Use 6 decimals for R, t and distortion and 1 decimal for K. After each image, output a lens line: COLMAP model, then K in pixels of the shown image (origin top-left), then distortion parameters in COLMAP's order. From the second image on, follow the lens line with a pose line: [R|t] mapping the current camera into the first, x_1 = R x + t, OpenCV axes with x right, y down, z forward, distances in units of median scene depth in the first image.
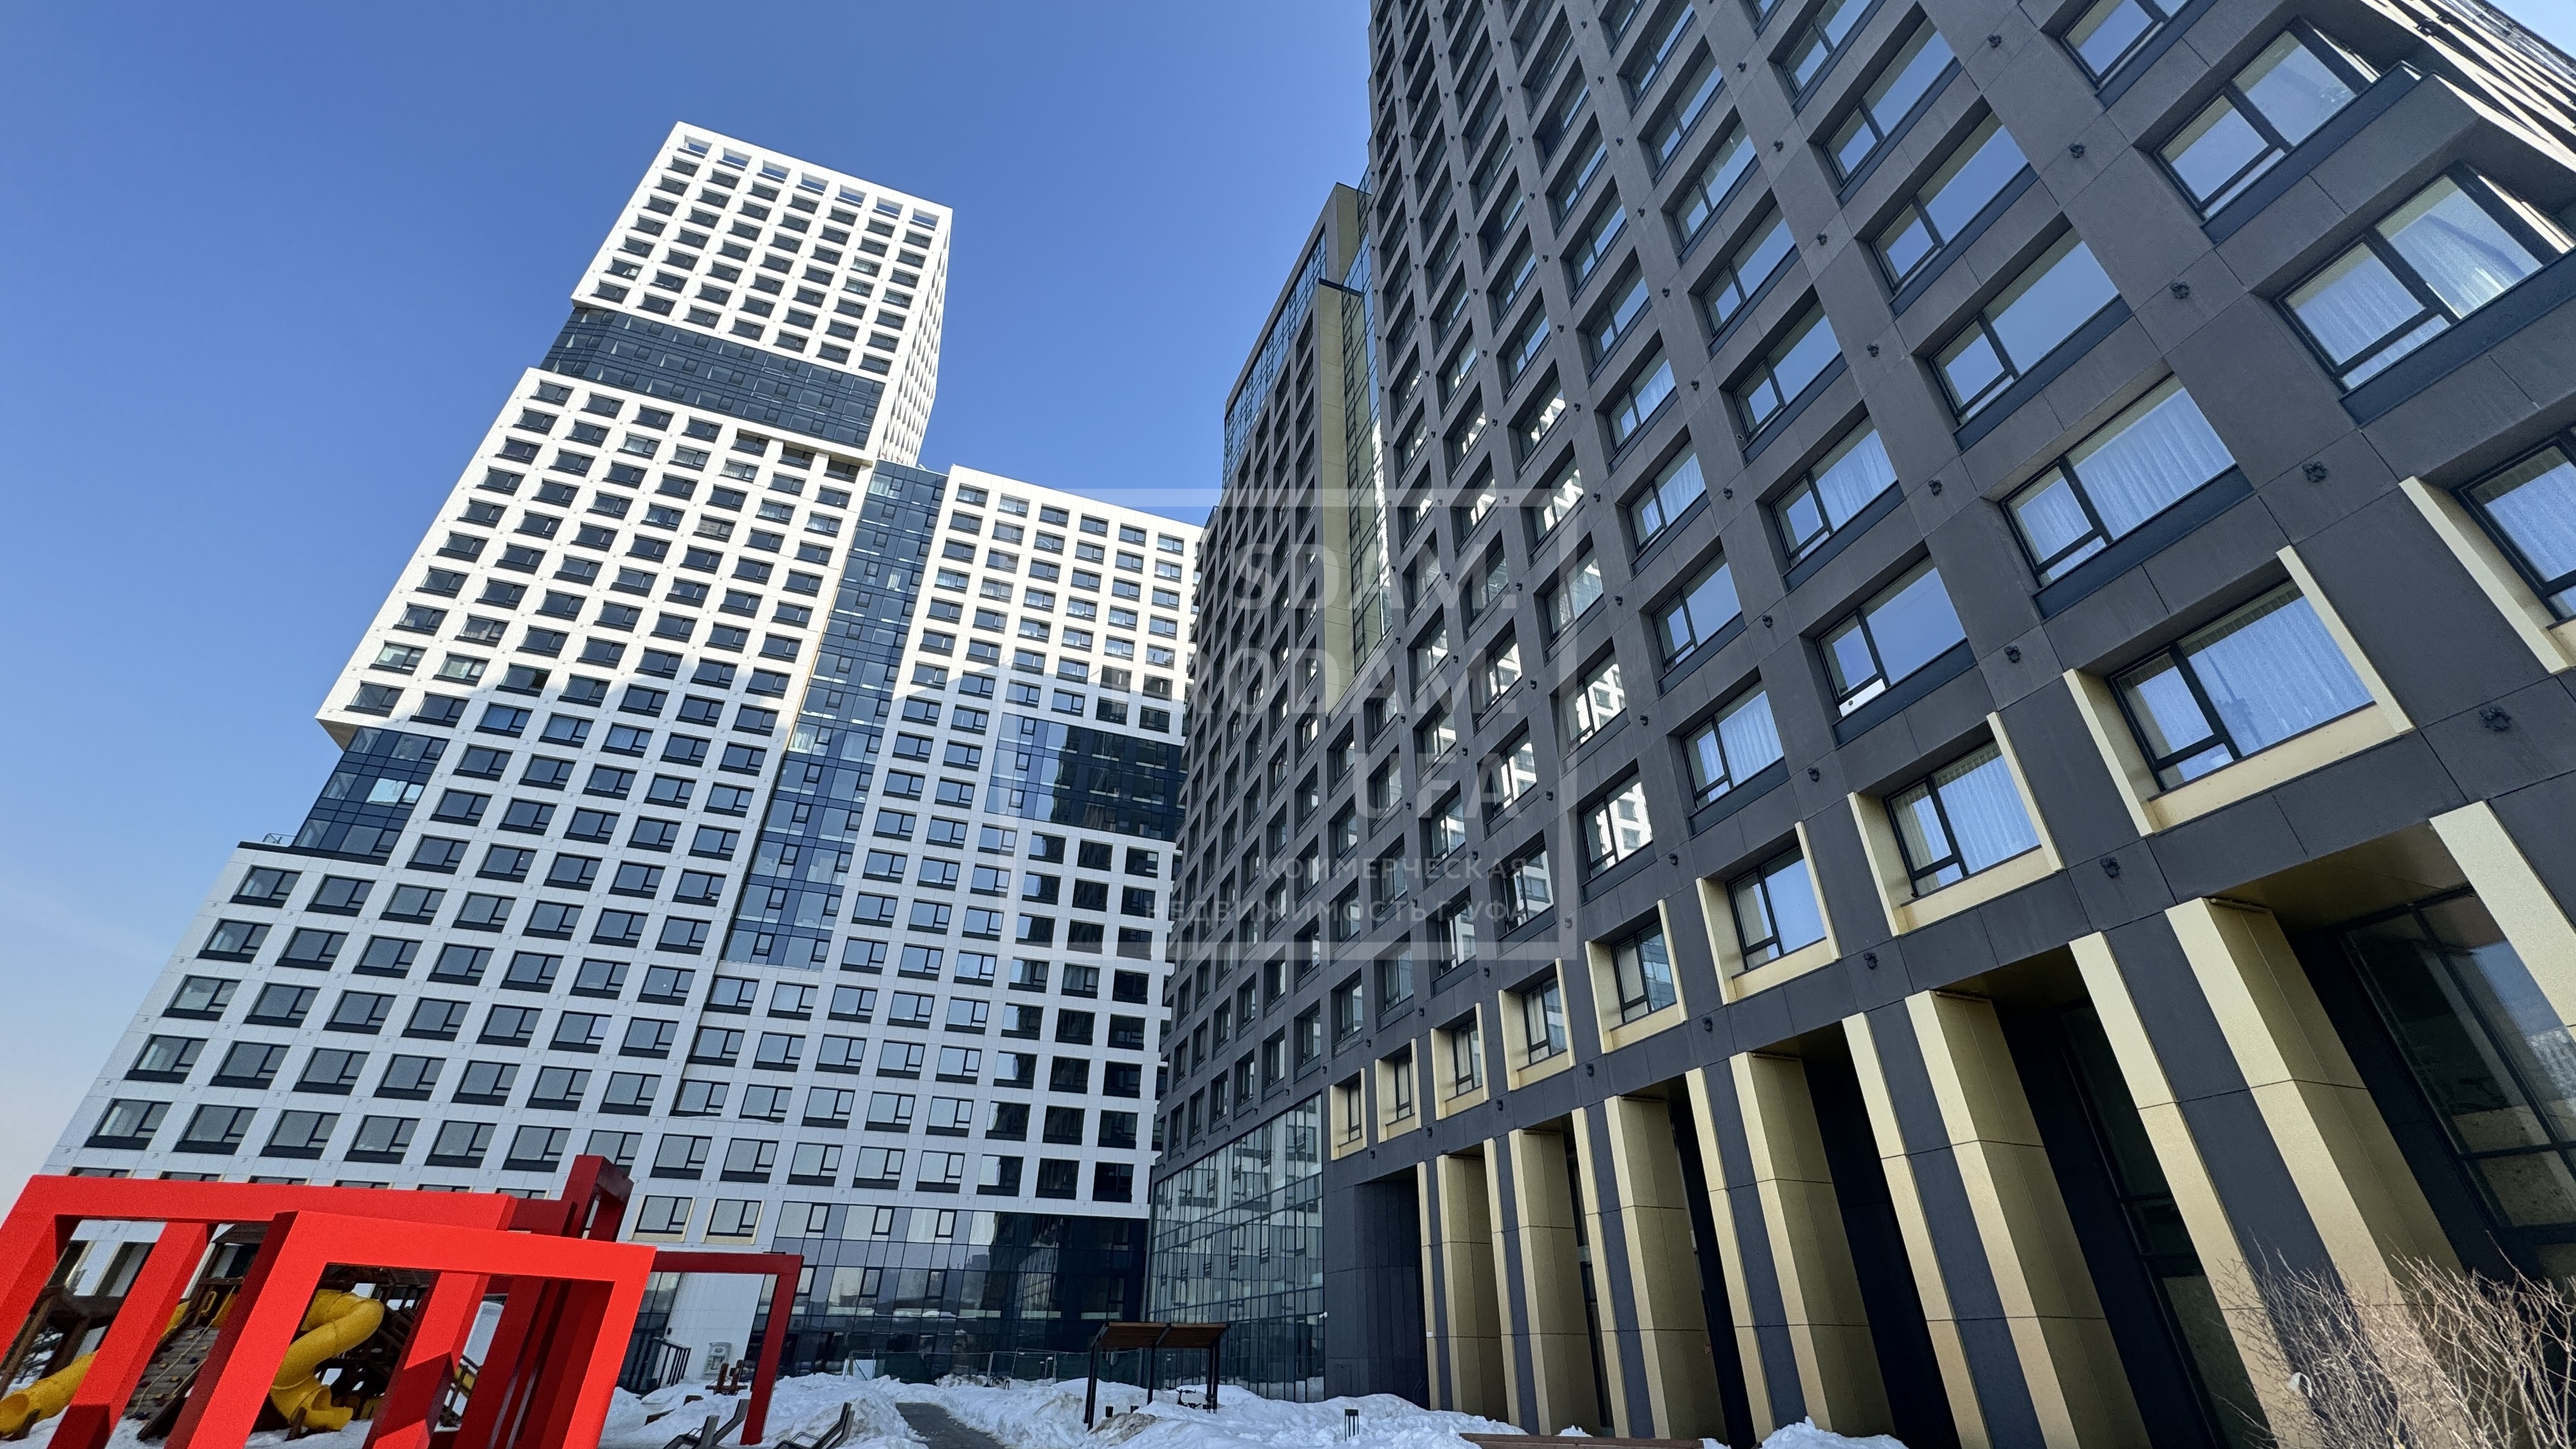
lens RADIAL K [[1017.5, 0, 1290.1], [0, 1017.5, 724.2], [0, 0, 1]] dist [-0.003263, 0.000786]
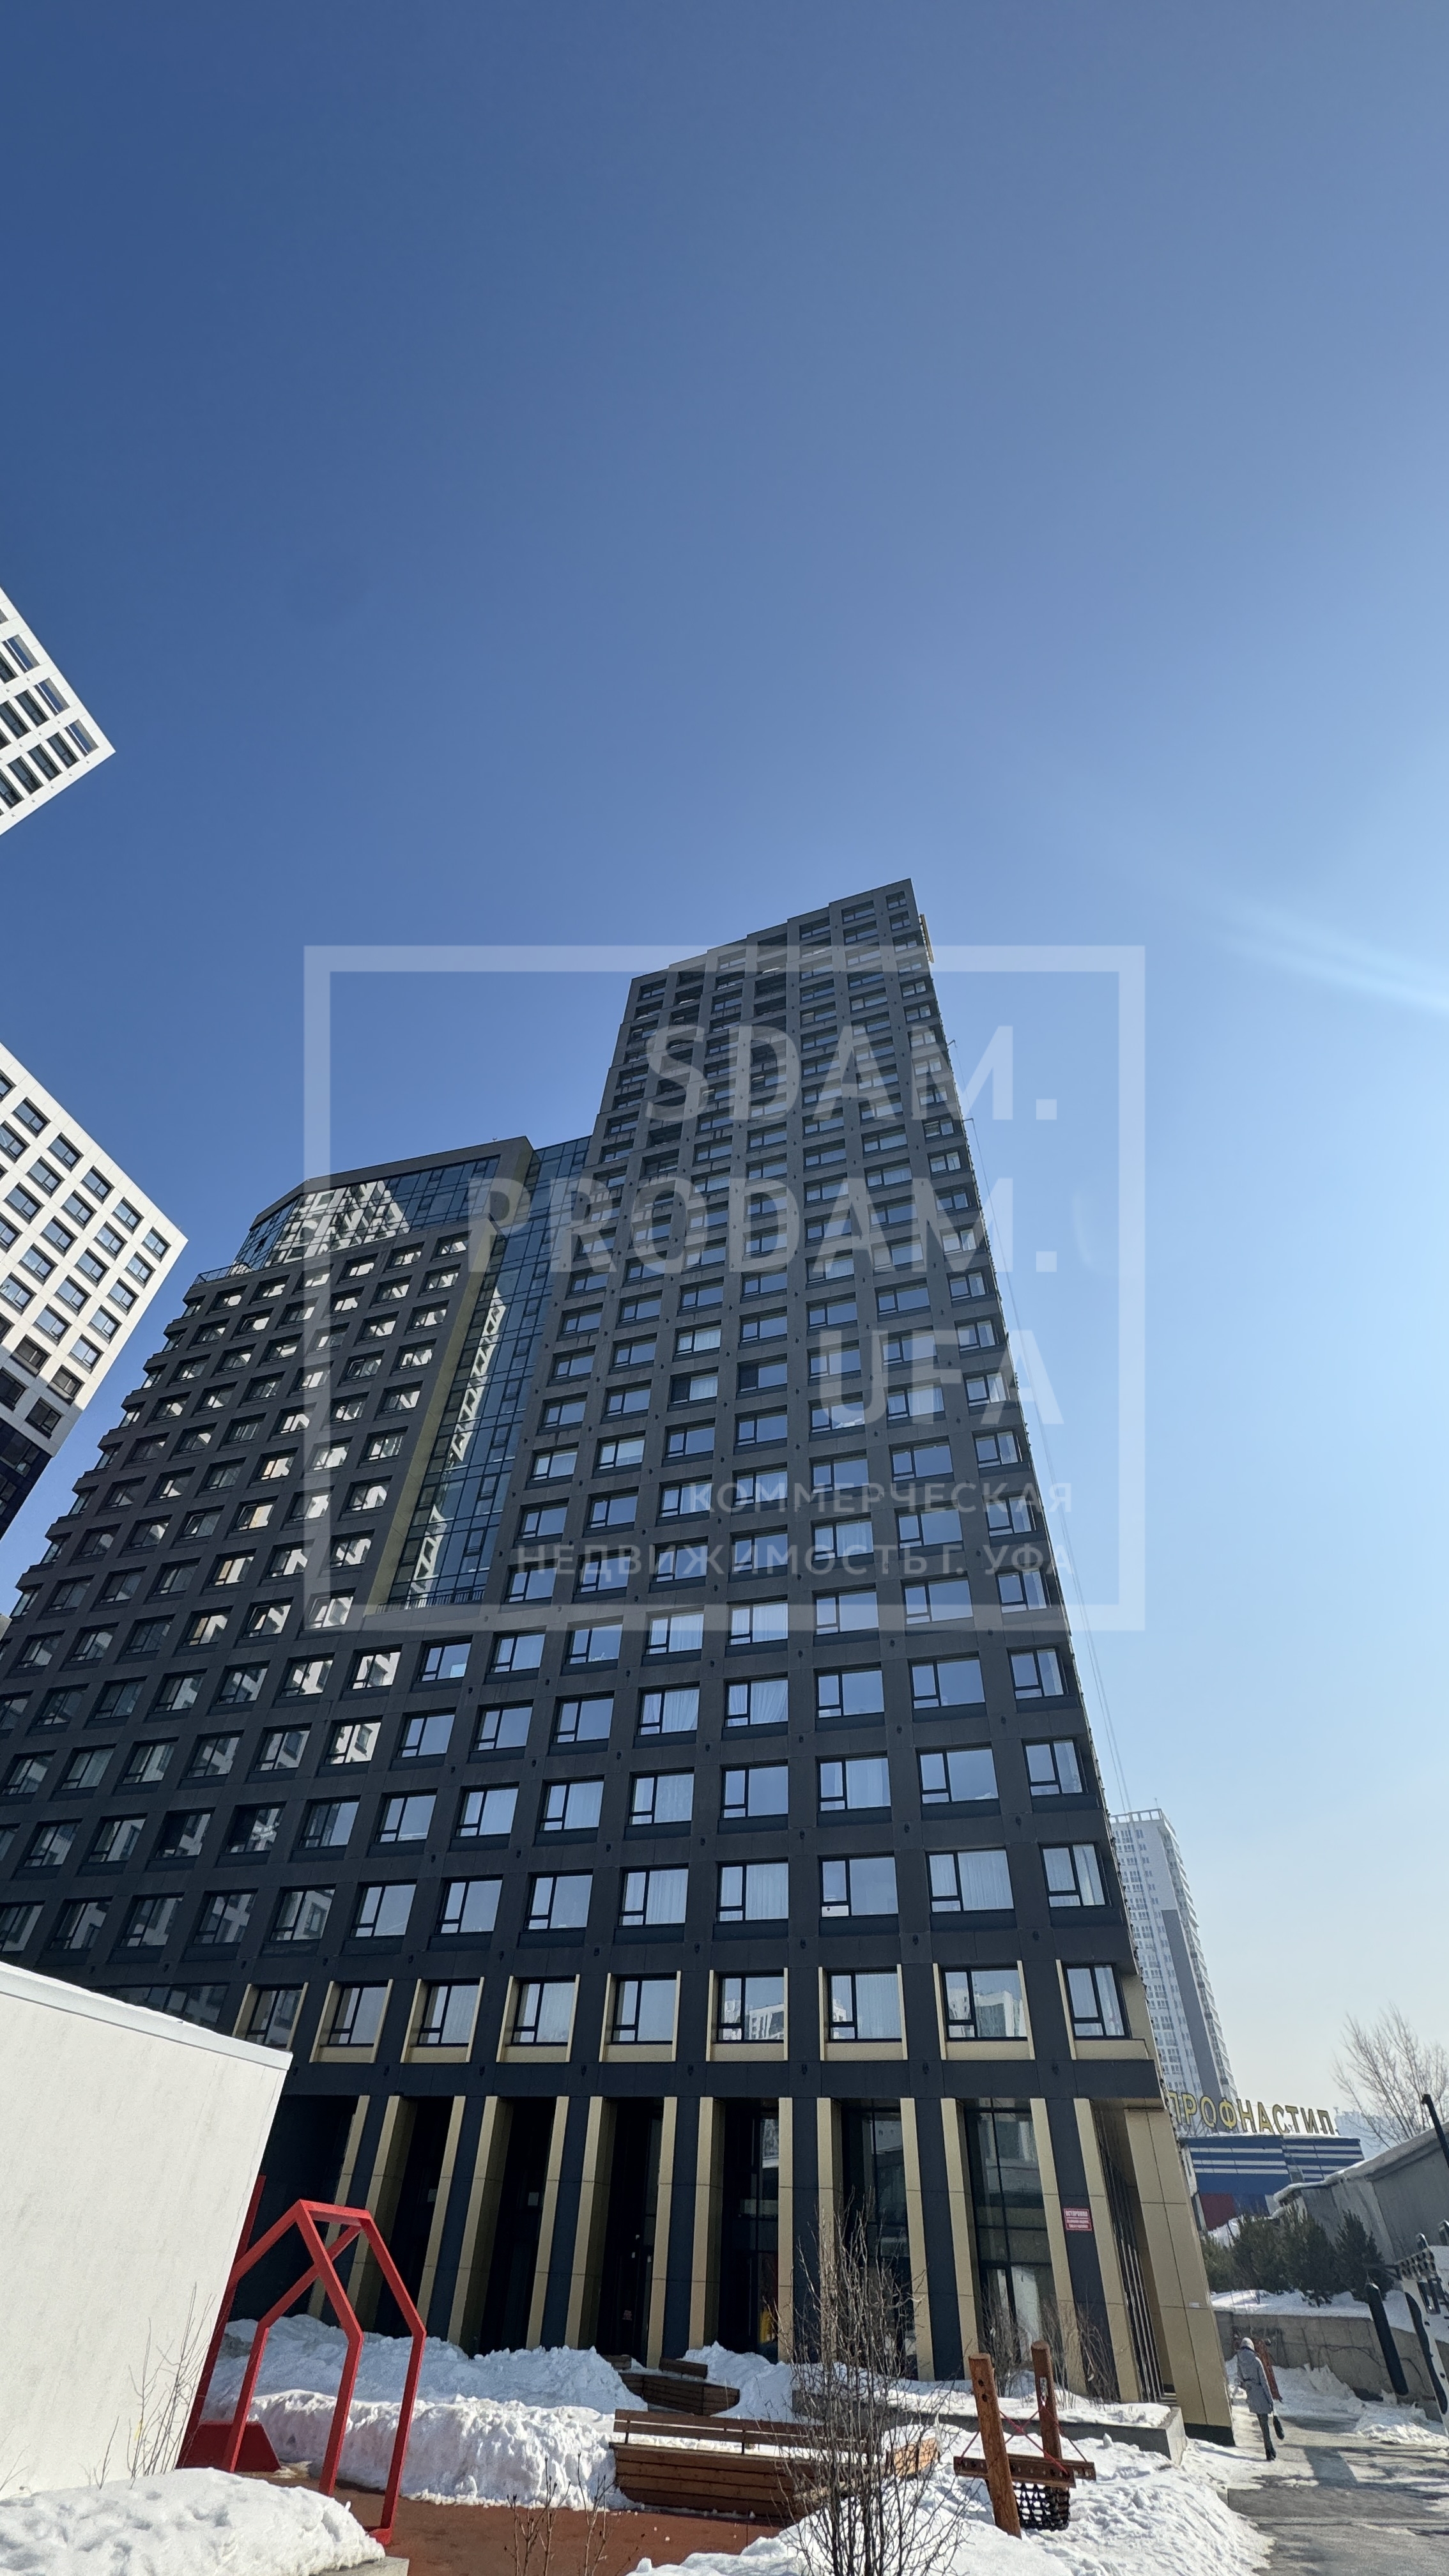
lens RADIAL K [[1017.5, 0, 729.4], [0, 1017.5, 1282.2], [0, 0, 1]] dist [-0.003263, 0.000786]
pose [[0.632966, 0.562772, 0.531641, -0.273657], [-0.441586, 0.826498, -0.349147, -0.053124], [-0.635890, -0.013767, 0.771657, -0.080014]]
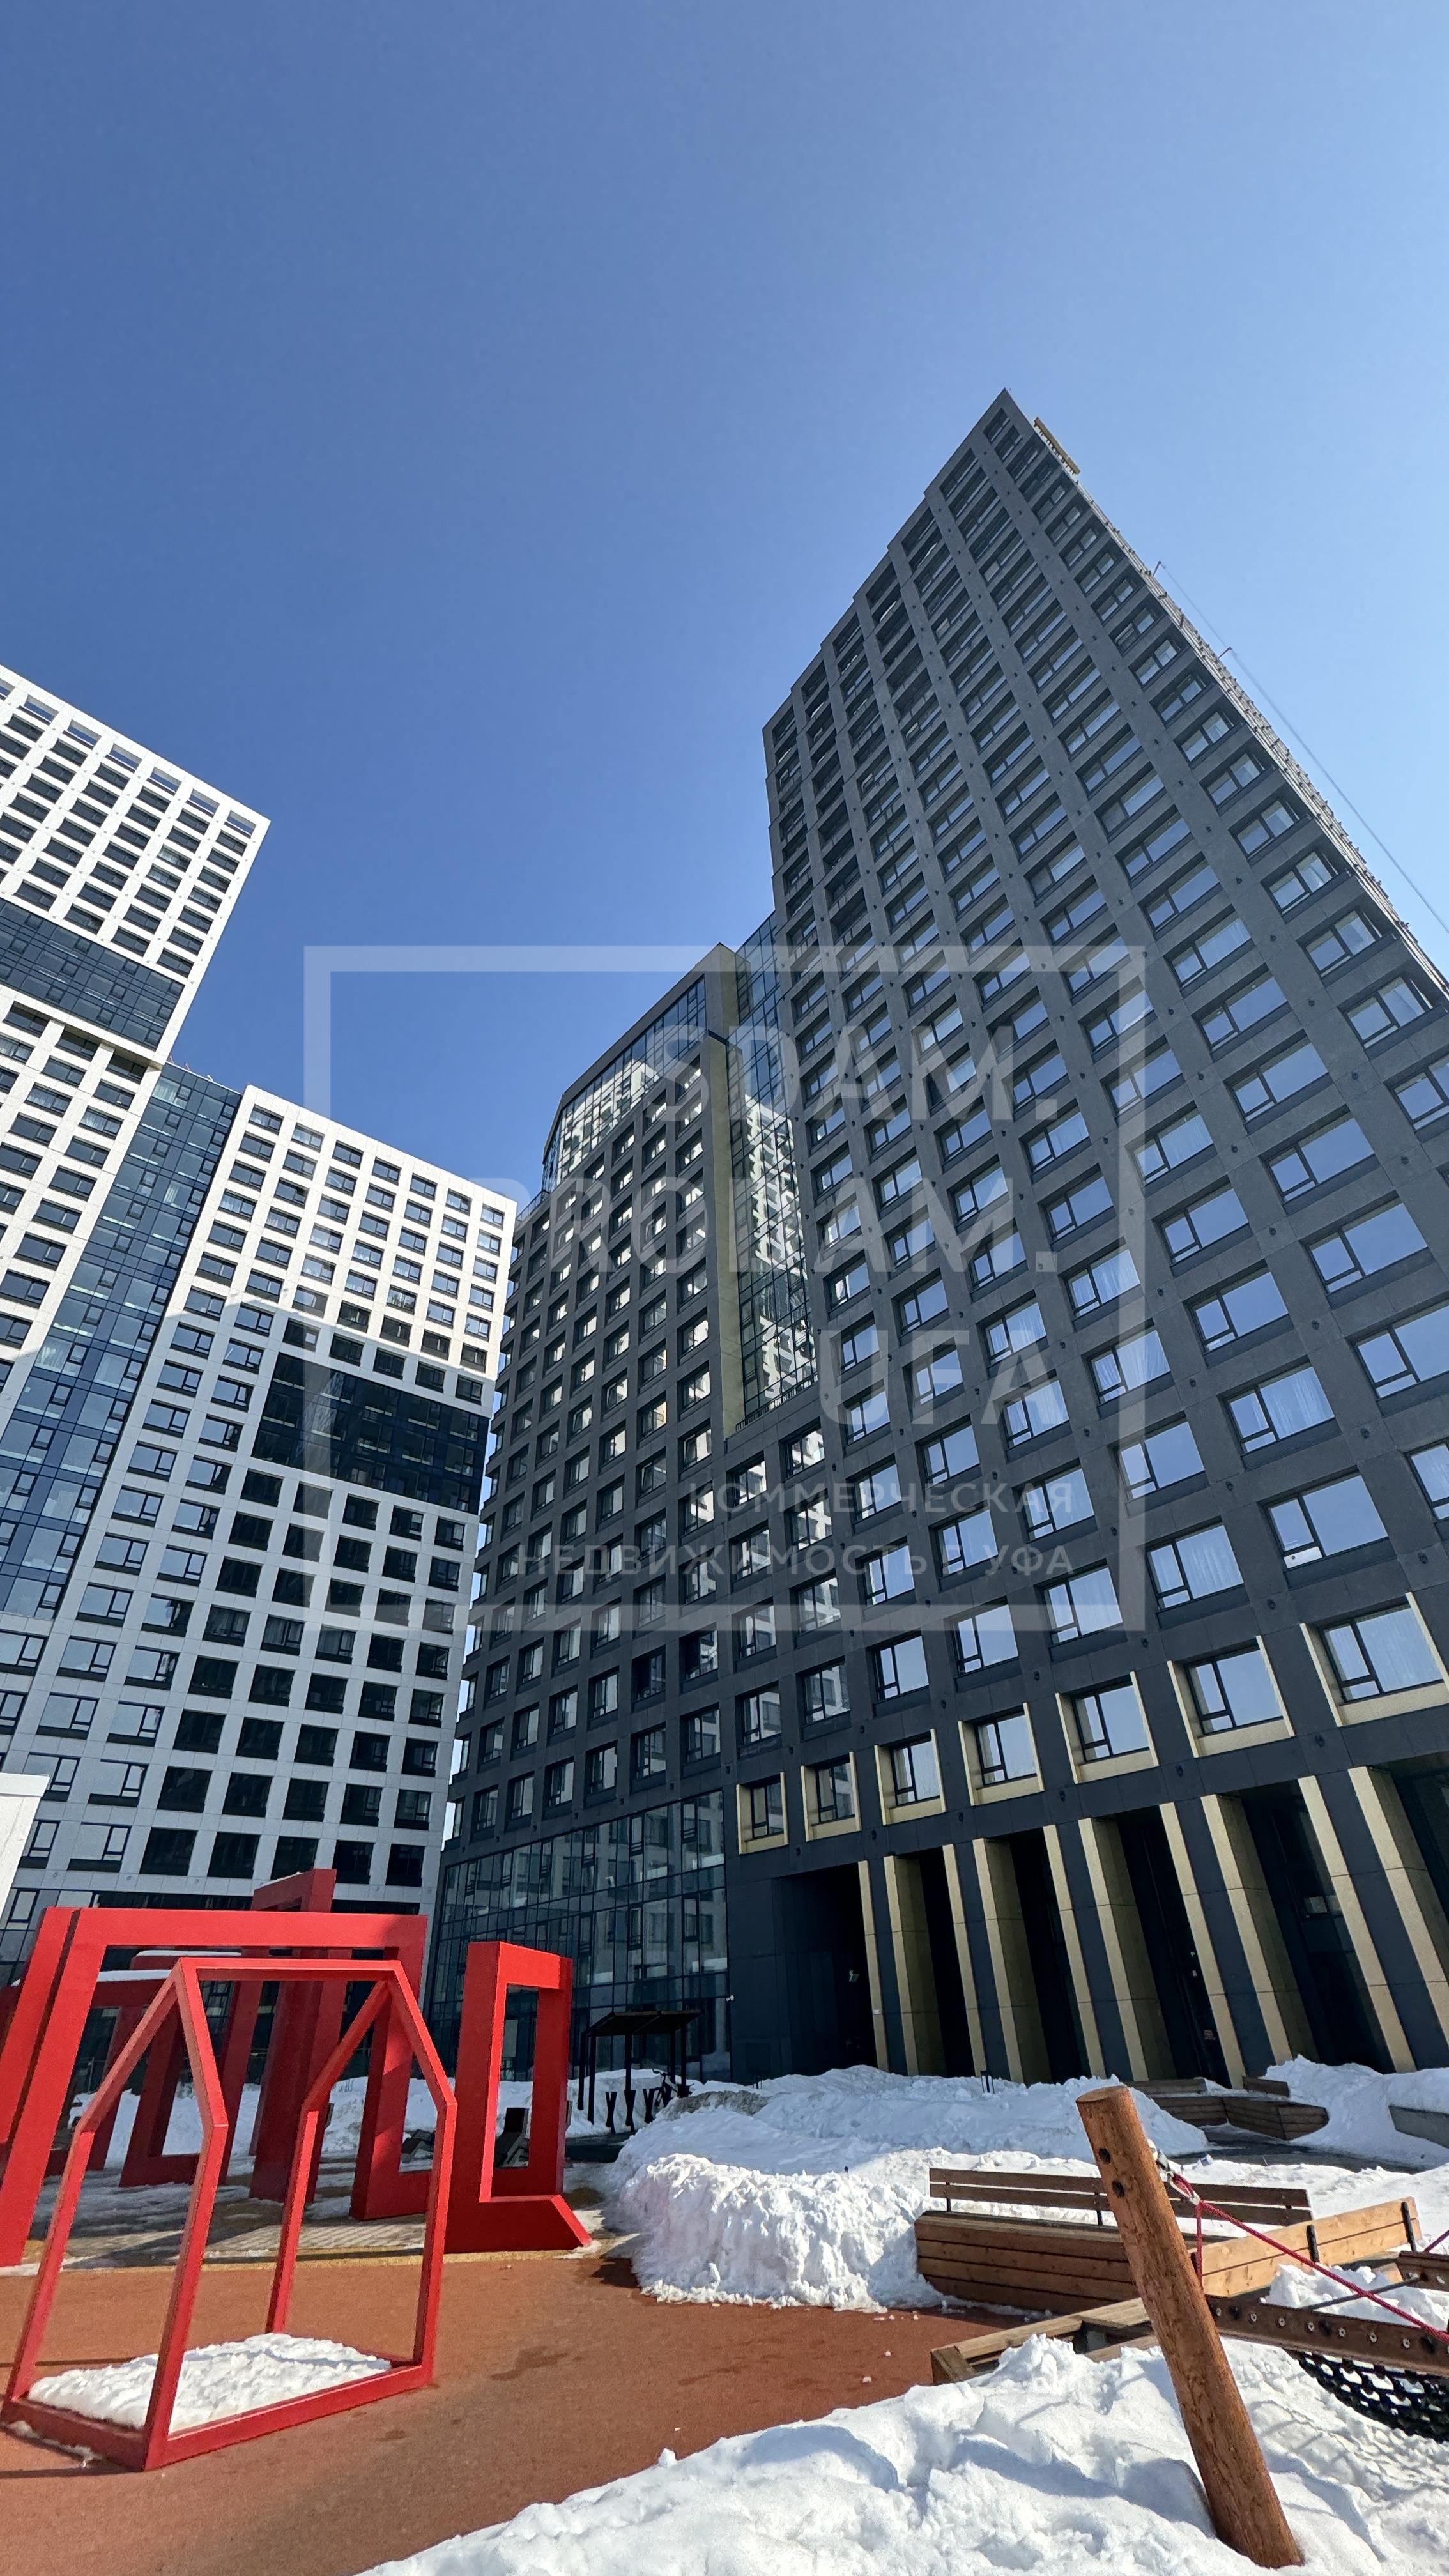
lens RADIAL K [[1017.5, 0, 729.3], [0, 1017.5, 1284.5], [0, 0, 1]] dist [-0.003263, 0.000786]
pose [[0.948256, 0.157268, 0.275822, -0.154317], [-0.133413, 0.985658, -0.103336, -0.032352], [-0.288118, 0.061191, 0.955638, -0.049554]]
